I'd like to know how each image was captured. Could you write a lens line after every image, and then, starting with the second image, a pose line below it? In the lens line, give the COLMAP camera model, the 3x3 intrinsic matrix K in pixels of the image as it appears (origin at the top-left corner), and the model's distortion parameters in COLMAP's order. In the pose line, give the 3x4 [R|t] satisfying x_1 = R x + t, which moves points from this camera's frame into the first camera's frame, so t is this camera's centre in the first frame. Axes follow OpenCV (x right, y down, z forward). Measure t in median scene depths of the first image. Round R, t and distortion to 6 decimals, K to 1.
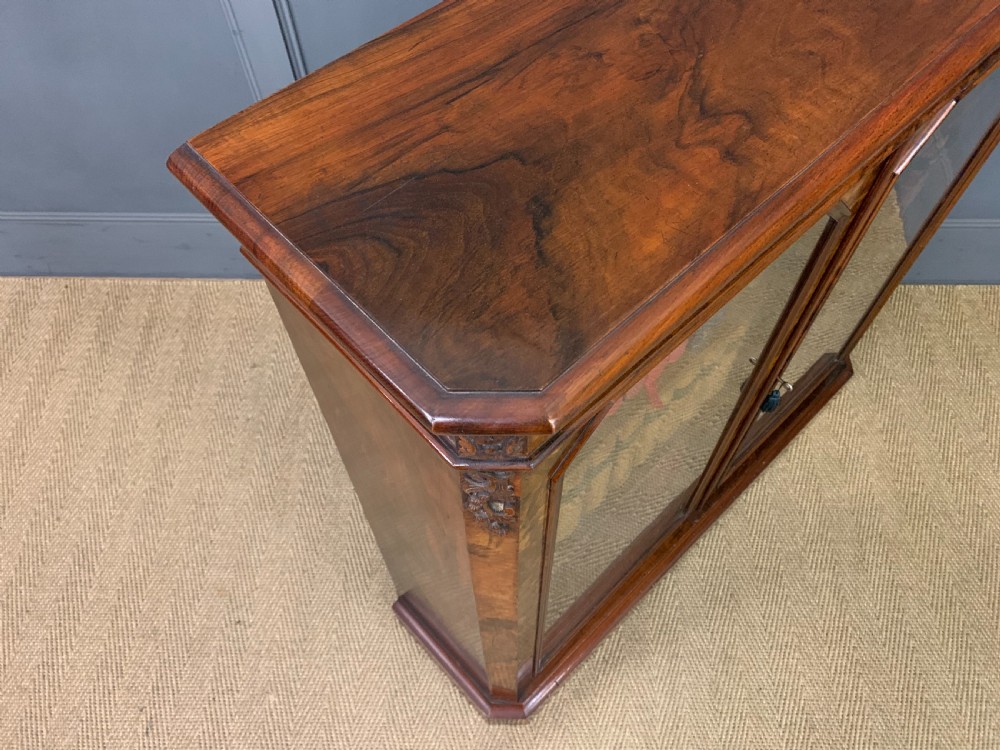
lens RADIAL K [[770.0, 0, 503.6], [0, 770.0, 373.1], [0, 0, 1]] dist [0.028426, -0.044078]
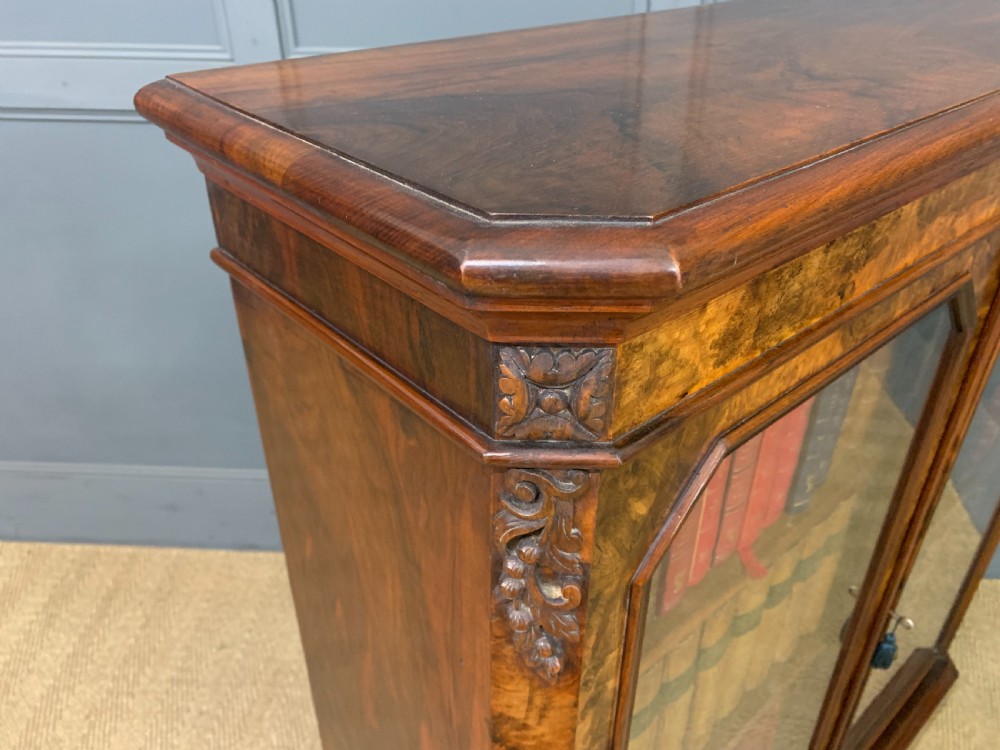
lens RADIAL K [[781.9, 0, 506.1], [0, 781.9, 377.4], [0, 0, 1]] dist [0.001767, 0.005097]
pose [[0.999489, 0.026322, -0.018147, -0.011570], [-0.031633, 0.896465, -0.441983, 0.095494], [0.004634, 0.442331, 0.896840, 0.124302]]
